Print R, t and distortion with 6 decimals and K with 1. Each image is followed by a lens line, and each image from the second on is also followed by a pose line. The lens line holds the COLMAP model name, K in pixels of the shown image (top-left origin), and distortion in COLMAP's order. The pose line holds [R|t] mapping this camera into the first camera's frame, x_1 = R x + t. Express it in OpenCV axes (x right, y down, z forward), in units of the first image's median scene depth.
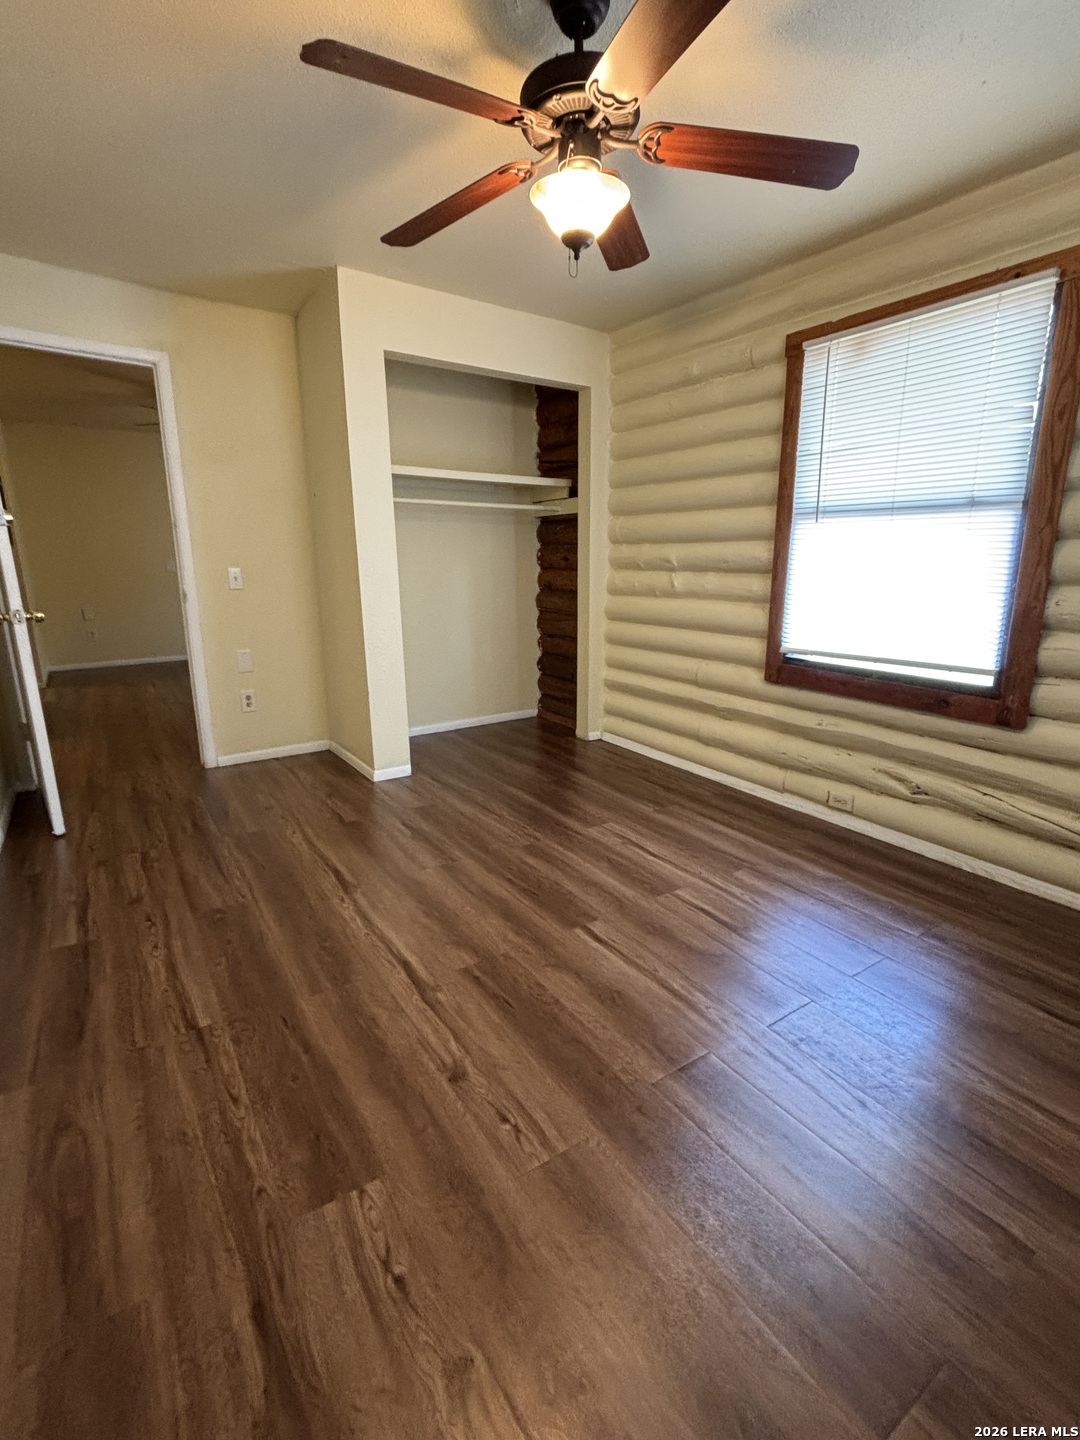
lens RADIAL K [[663.3, 0, 529.2], [0, 663.3, 706.5], [0, 0, 1]] dist [0.000756, -0.000343]
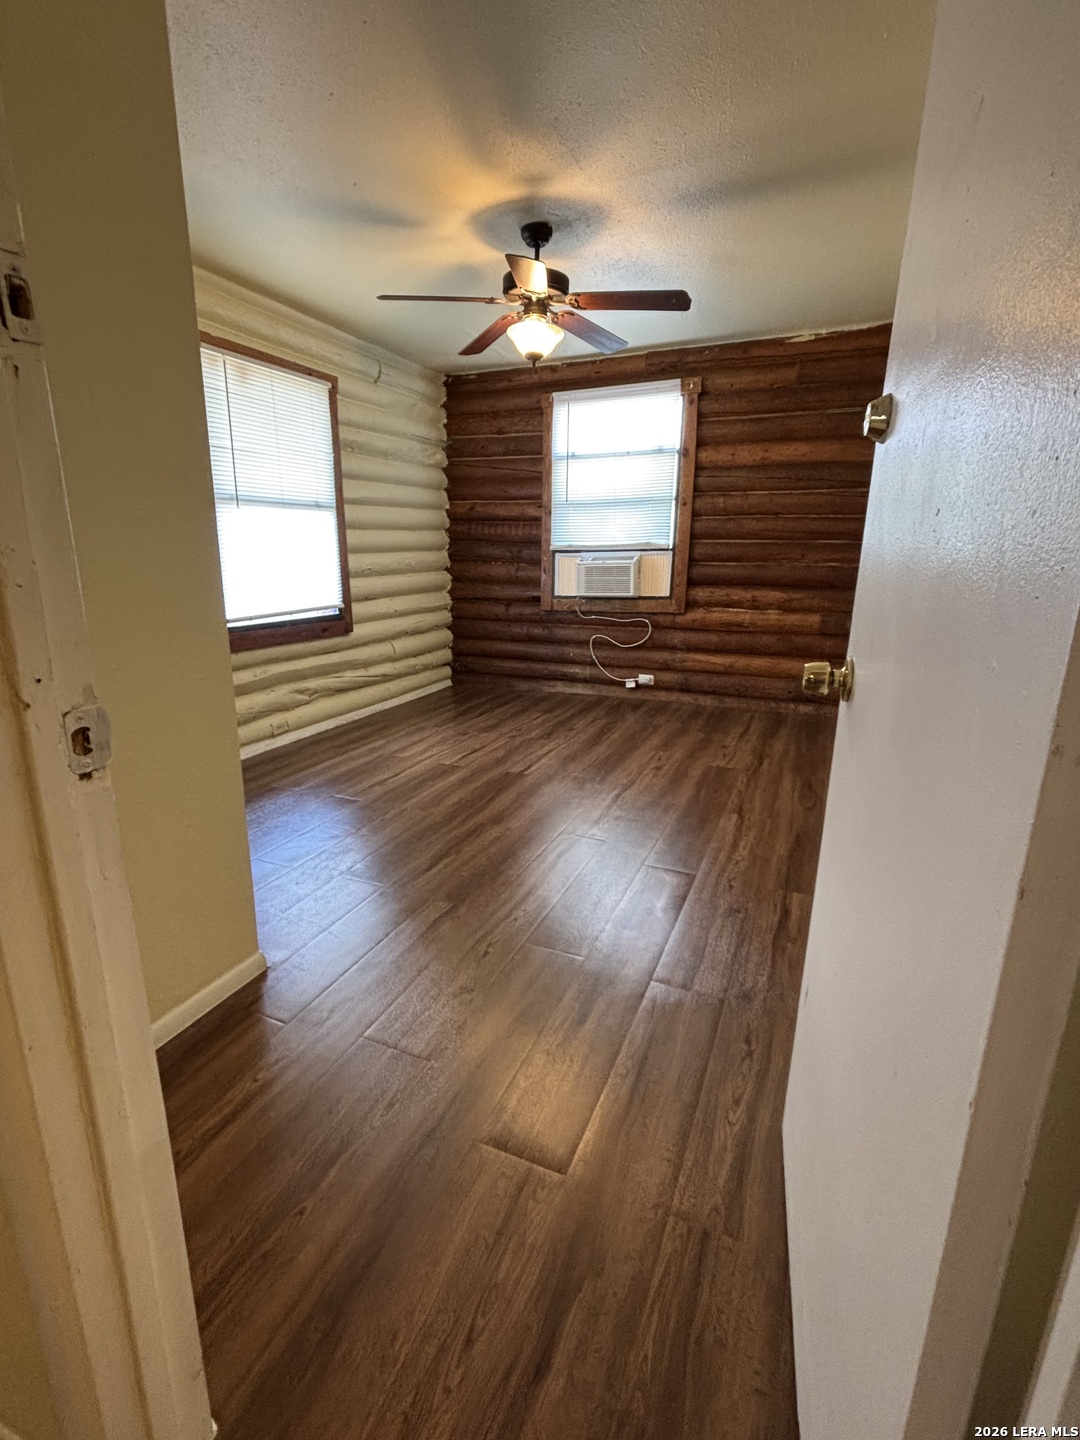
lens RADIAL K [[663.3, 0, 534.5], [0, 663.3, 716.3], [0, 0, 1]] dist [0.000756, -0.000343]
pose [[-0.535066, -0.217090, 0.816442, -0.985394], [0.182332, 0.913968, 0.362515, -0.296872], [-0.824900, 0.342833, -0.449450, 1.335796]]
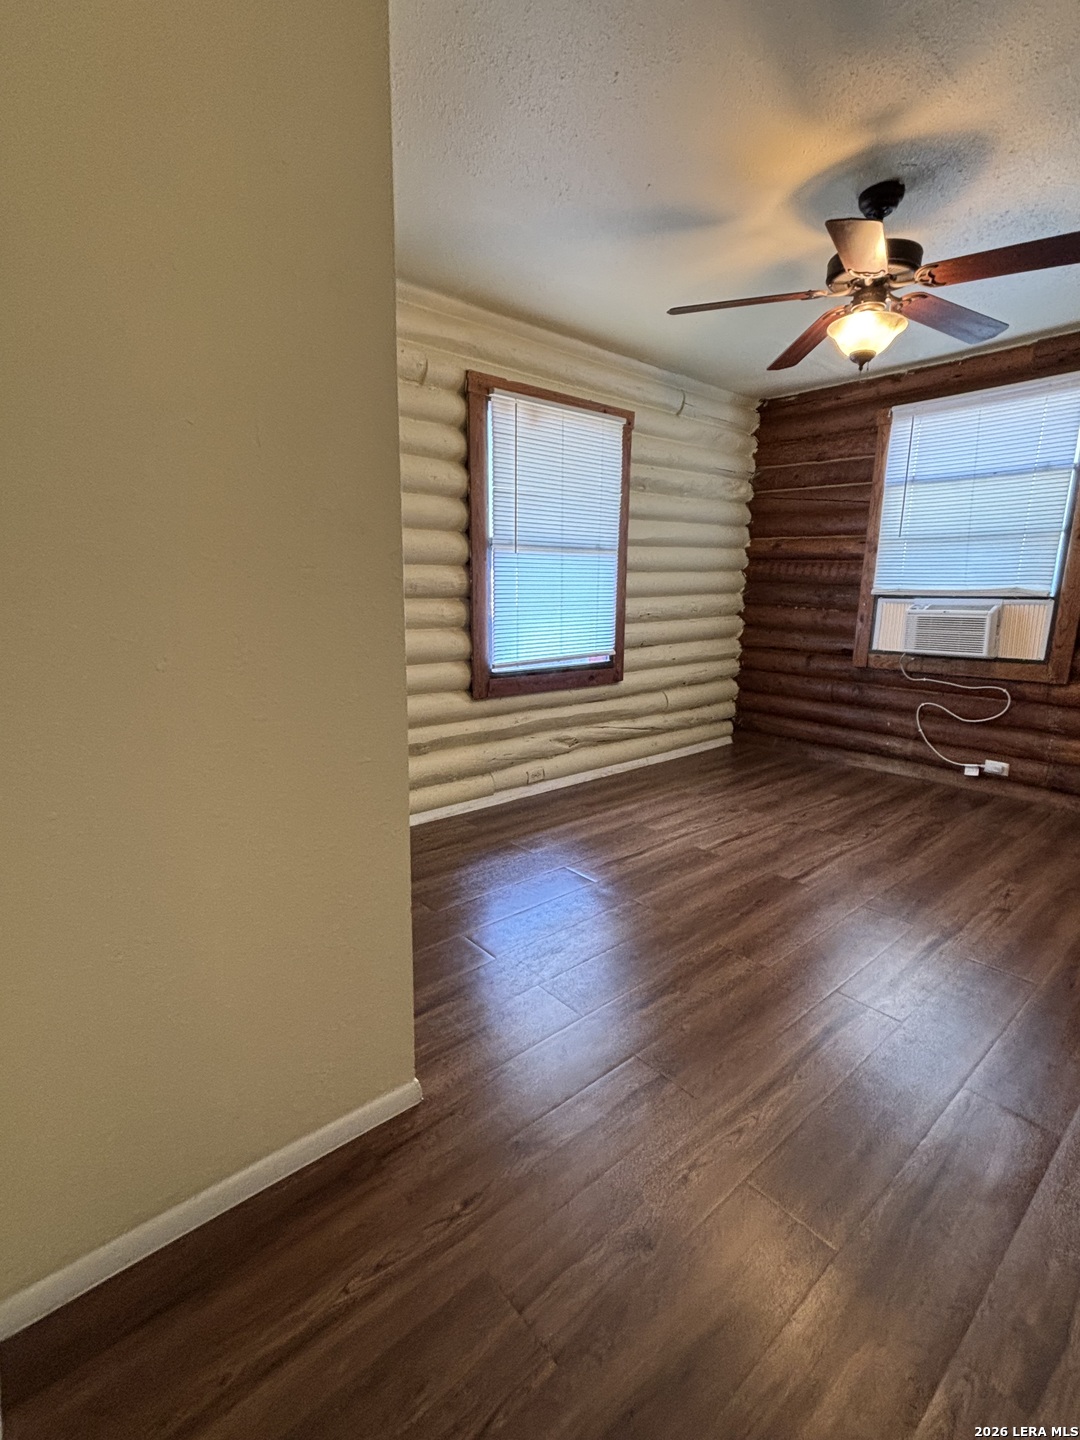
lens RADIAL K [[663.3, 0, 535.9], [0, 663.3, 711.1], [0, 0, 1]] dist [0.000756, -0.000343]
pose [[-0.112838, -0.202912, 0.972674, -0.830223], [0.210728, 0.951770, 0.222997, -0.288782], [-0.971010, 0.230132, -0.064636, 1.203550]]
